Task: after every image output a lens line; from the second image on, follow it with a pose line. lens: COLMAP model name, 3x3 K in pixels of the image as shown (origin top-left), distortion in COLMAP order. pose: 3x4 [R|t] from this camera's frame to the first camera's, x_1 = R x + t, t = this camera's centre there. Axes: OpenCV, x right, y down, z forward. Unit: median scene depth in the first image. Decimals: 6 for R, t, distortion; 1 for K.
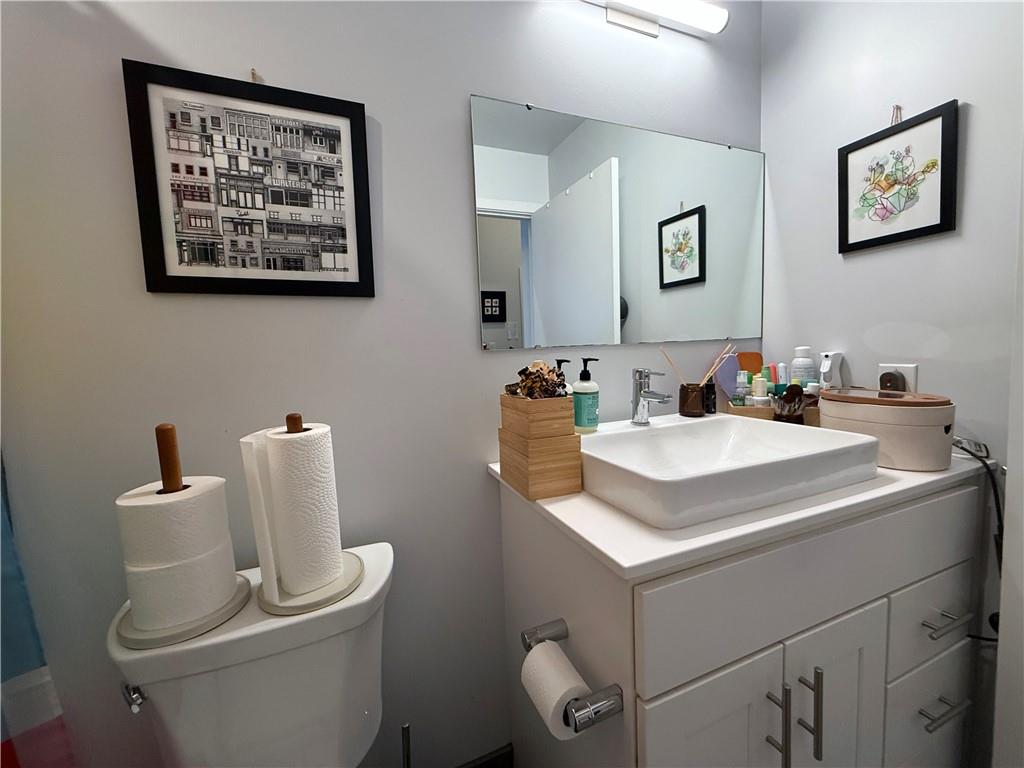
lens RADIAL K [[408.2, 0, 508.8], [0, 408.2, 383.4], [0, 0, 1]] dist [0.000805, -0.000044]
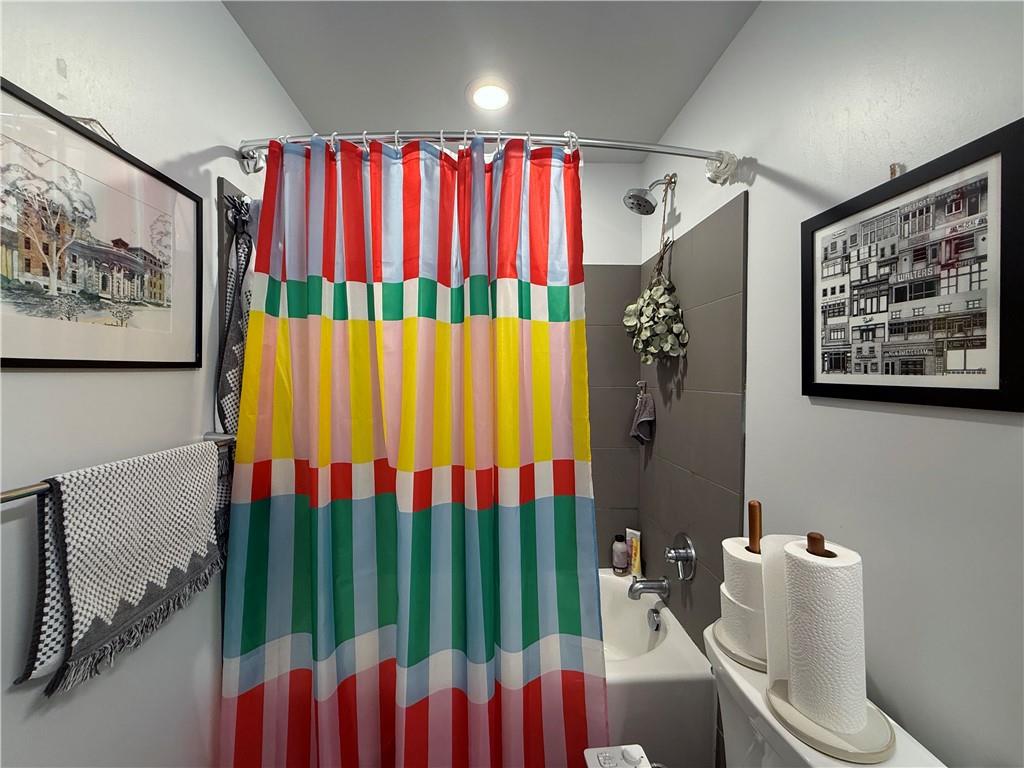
lens RADIAL K [[408.2, 0, 511.6], [0, 408.2, 377.1], [0, 0, 1]] dist [0.000805, -0.000044]
pose [[-0.318917, 0.049157, -0.946507, 0.566391], [-0.051038, 0.996314, 0.068940, -0.299600], [0.946407, 0.070294, -0.315233, 0.499284]]
